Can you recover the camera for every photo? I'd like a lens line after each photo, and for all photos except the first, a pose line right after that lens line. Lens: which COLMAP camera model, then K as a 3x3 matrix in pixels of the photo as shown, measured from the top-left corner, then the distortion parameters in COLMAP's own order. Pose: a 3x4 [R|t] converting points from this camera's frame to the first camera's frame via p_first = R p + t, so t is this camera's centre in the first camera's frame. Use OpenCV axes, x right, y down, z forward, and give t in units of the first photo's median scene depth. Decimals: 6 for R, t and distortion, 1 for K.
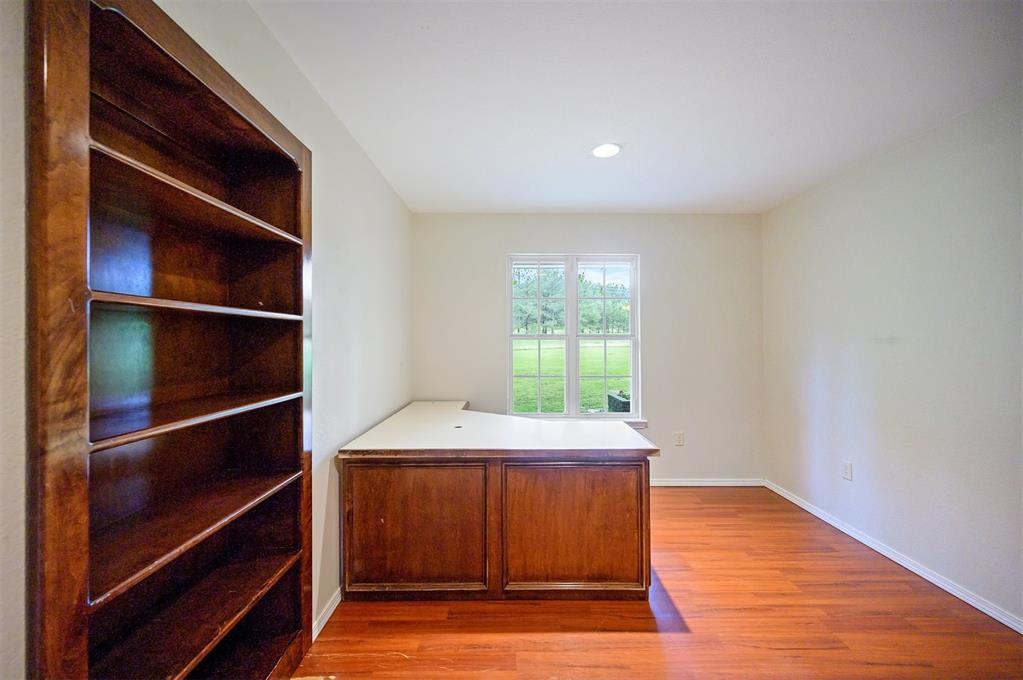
lens RADIAL K [[400.2, 0, 511.4], [0, 400.2, 337.5], [0, 0, 1]] dist [-0.001735, -0.000066]
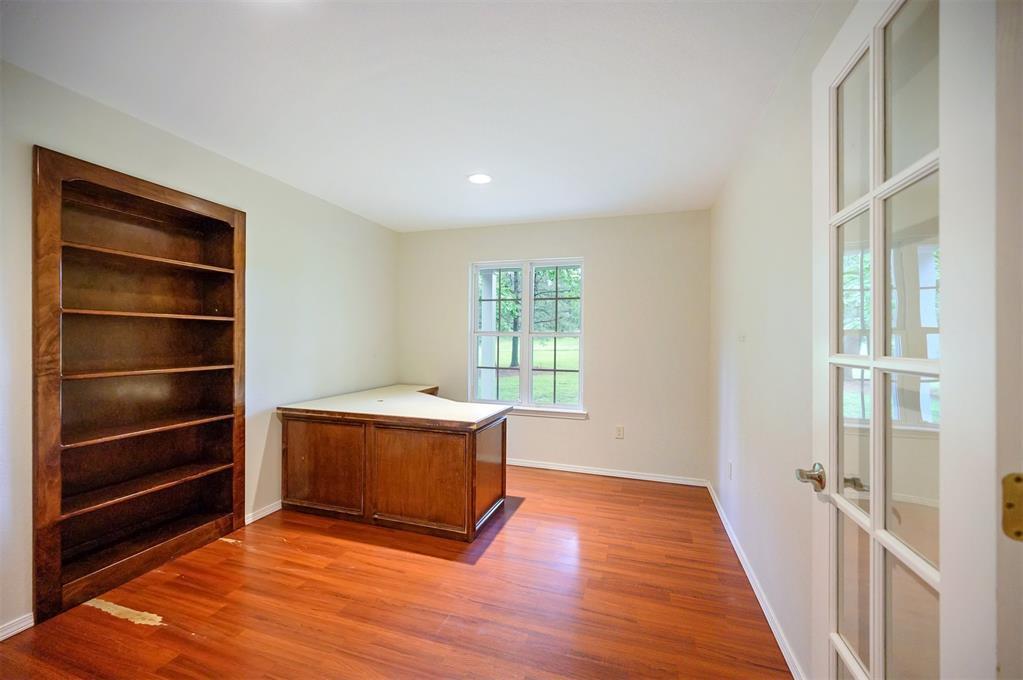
lens RADIAL K [[403.3, 0, 511.5], [0, 403.3, 340.0], [0, 0, 1]] dist [-0.001617, -0.000035]
pose [[0.951451, 0.012103, -0.307561, 0.859615], [-0.008977, 0.999893, 0.011575, 0.005018], [0.307668, -0.008252, 0.951458, -0.161507]]
